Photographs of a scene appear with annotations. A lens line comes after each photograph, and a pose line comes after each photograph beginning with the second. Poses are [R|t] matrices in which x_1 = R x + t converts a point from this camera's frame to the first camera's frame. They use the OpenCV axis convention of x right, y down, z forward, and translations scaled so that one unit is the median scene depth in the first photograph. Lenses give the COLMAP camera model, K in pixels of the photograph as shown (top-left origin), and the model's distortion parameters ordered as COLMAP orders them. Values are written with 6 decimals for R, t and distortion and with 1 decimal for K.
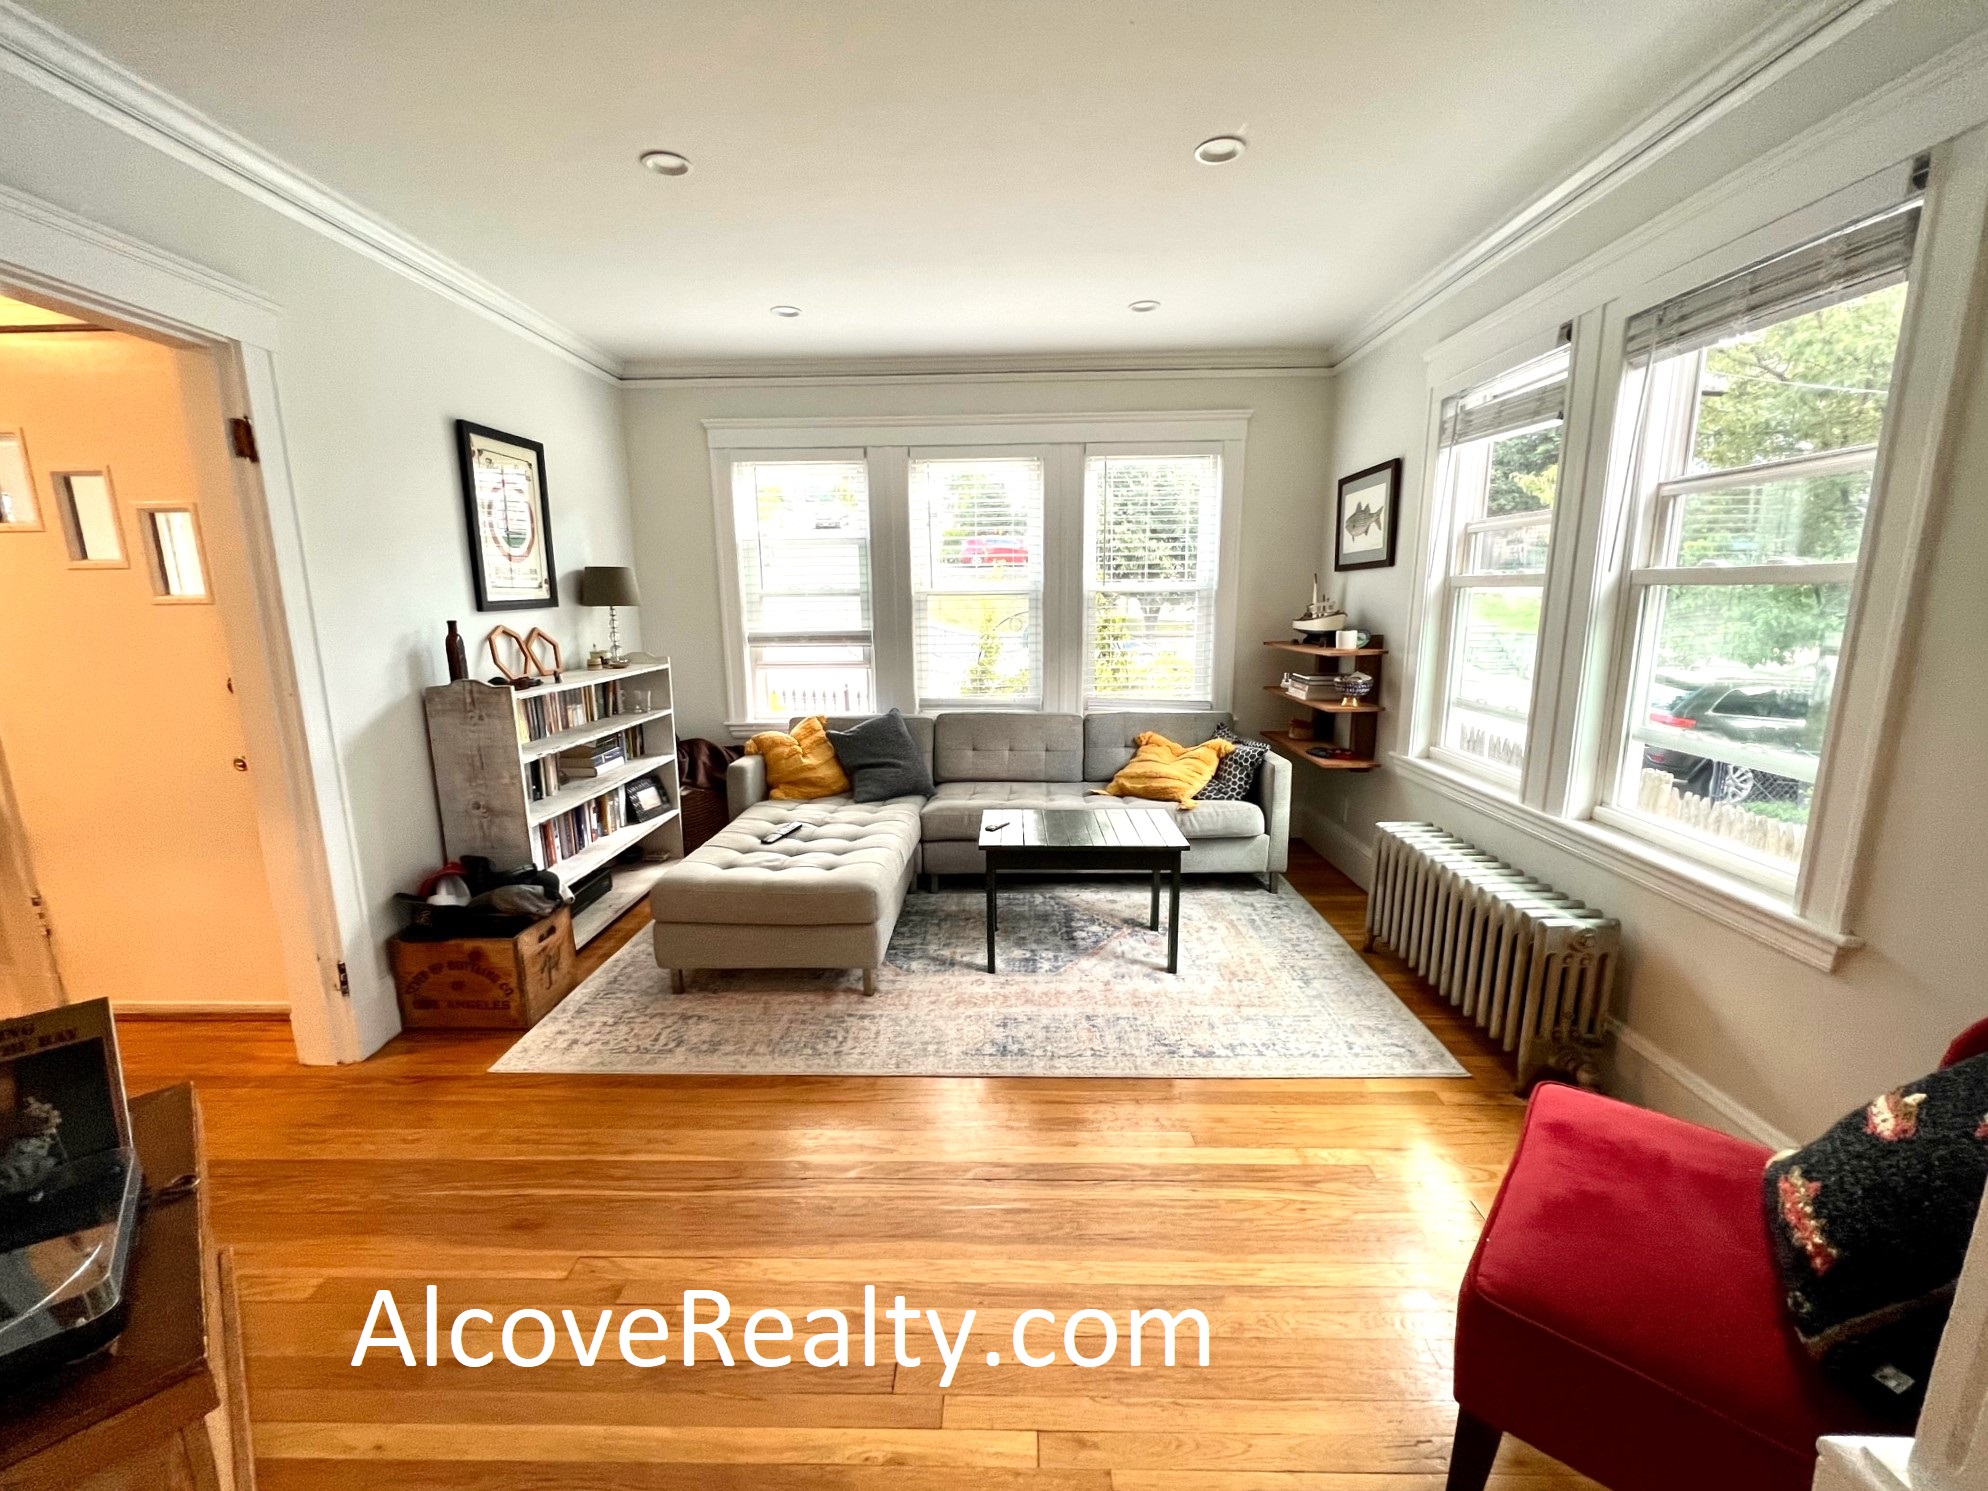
lens RADIAL K [[811.2, 0, 994.0], [0, 811.2, 745.5], [0, 0, 1]] dist [-0.000769, -0.000182]
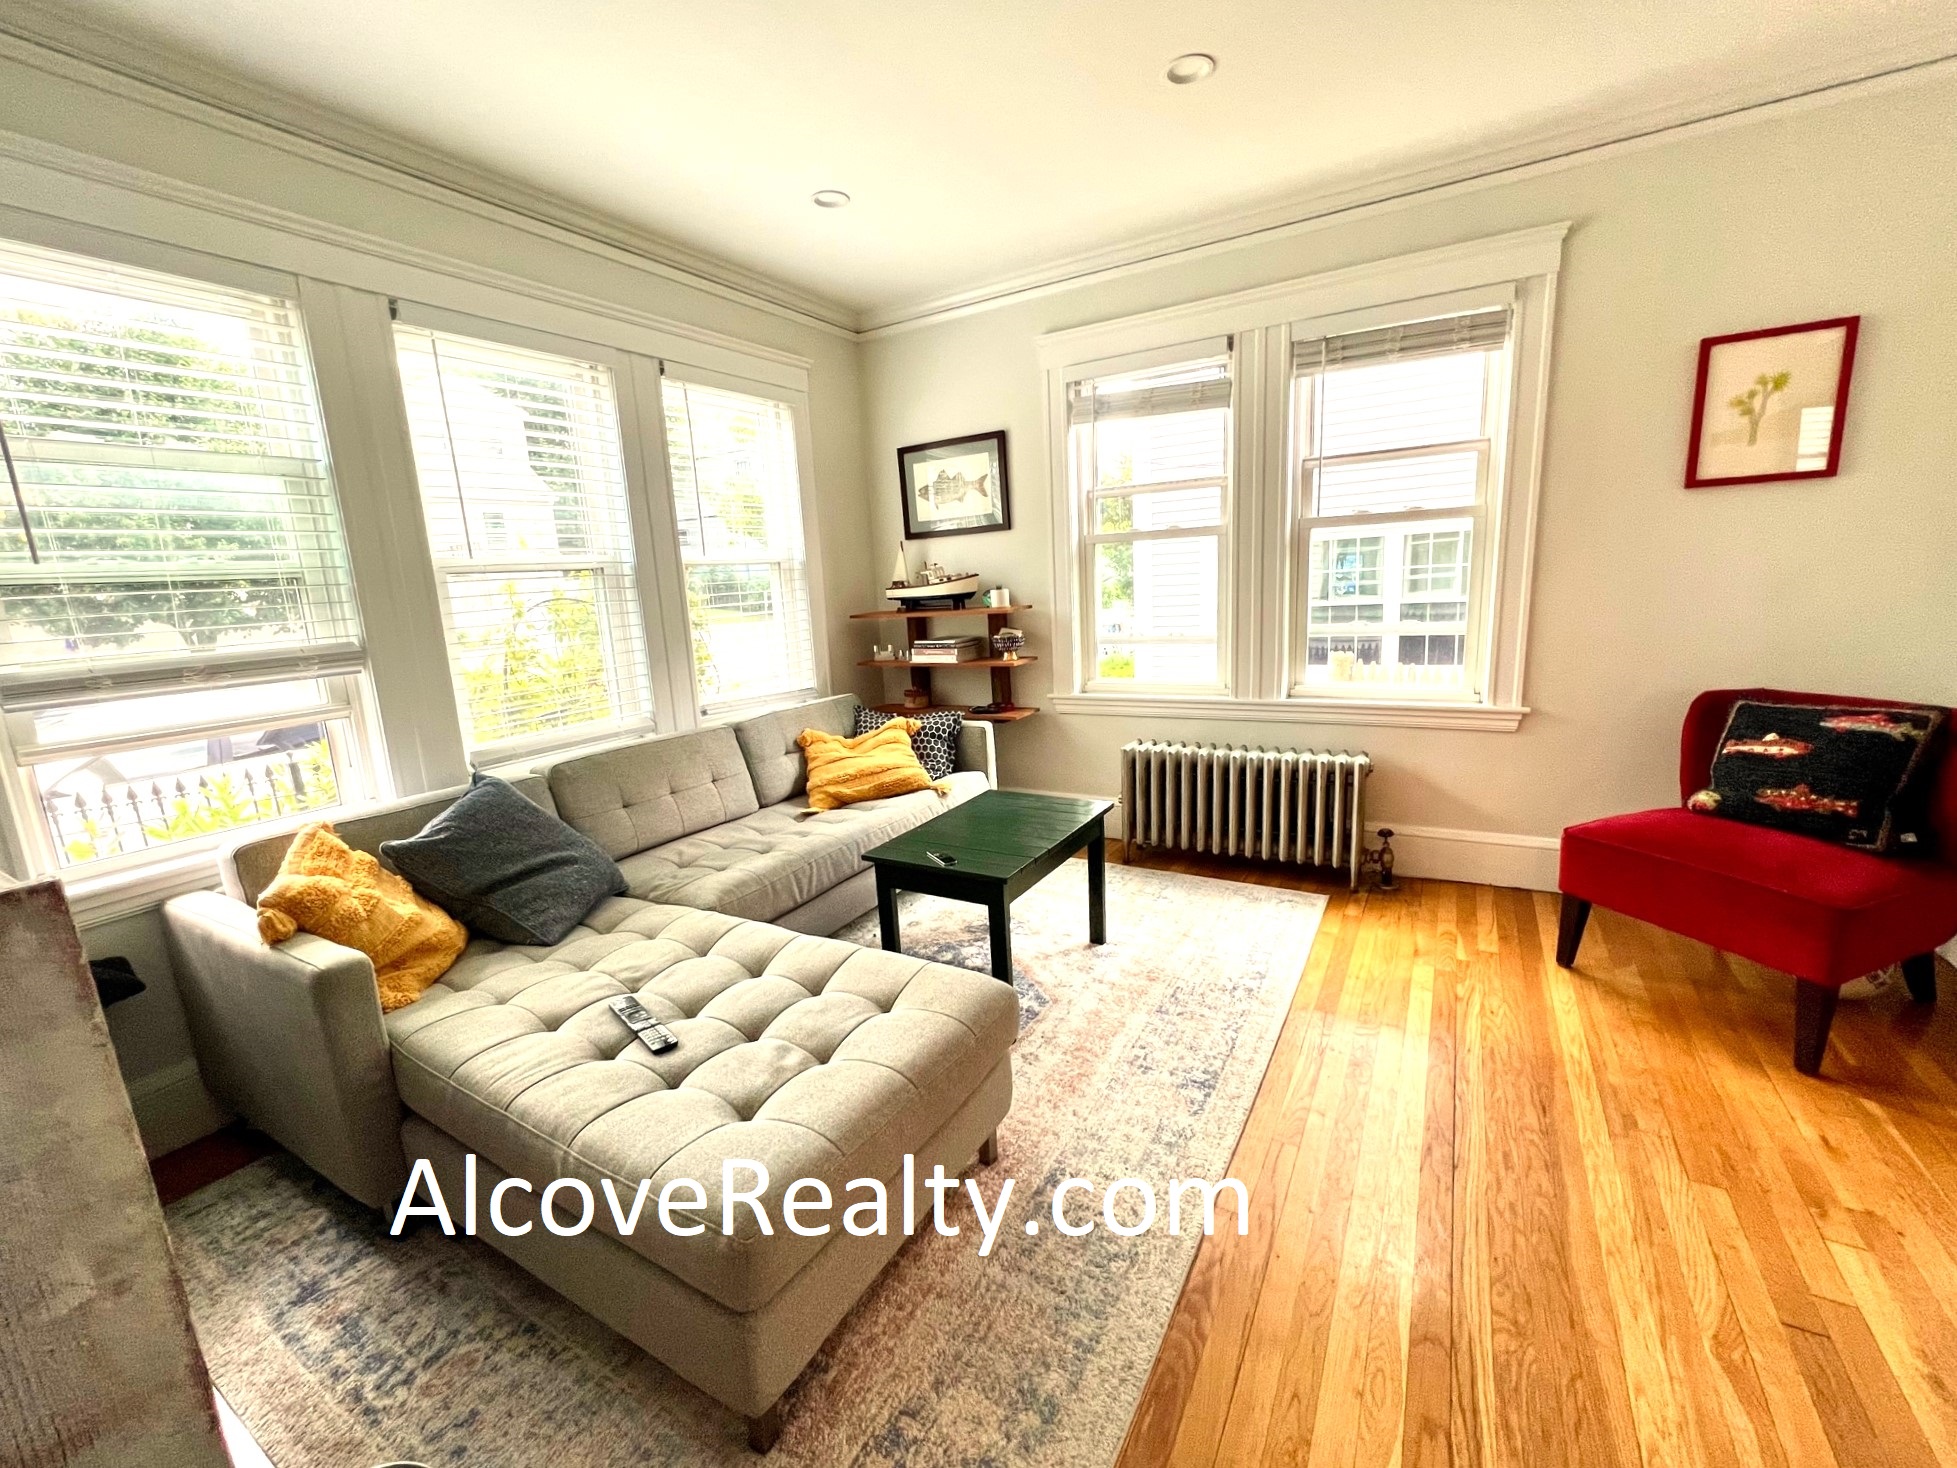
lens RADIAL K [[810.1, 0, 978.5], [0, 810.1, 734.0], [0, 0, 1]] dist [-0.000985, 0.000086]
pose [[0.482480, -0.183673, 0.856433, -0.520549], [0.210194, 0.973475, 0.090359, -0.060895], [-0.850313, 0.136421, 0.508289, 0.523854]]
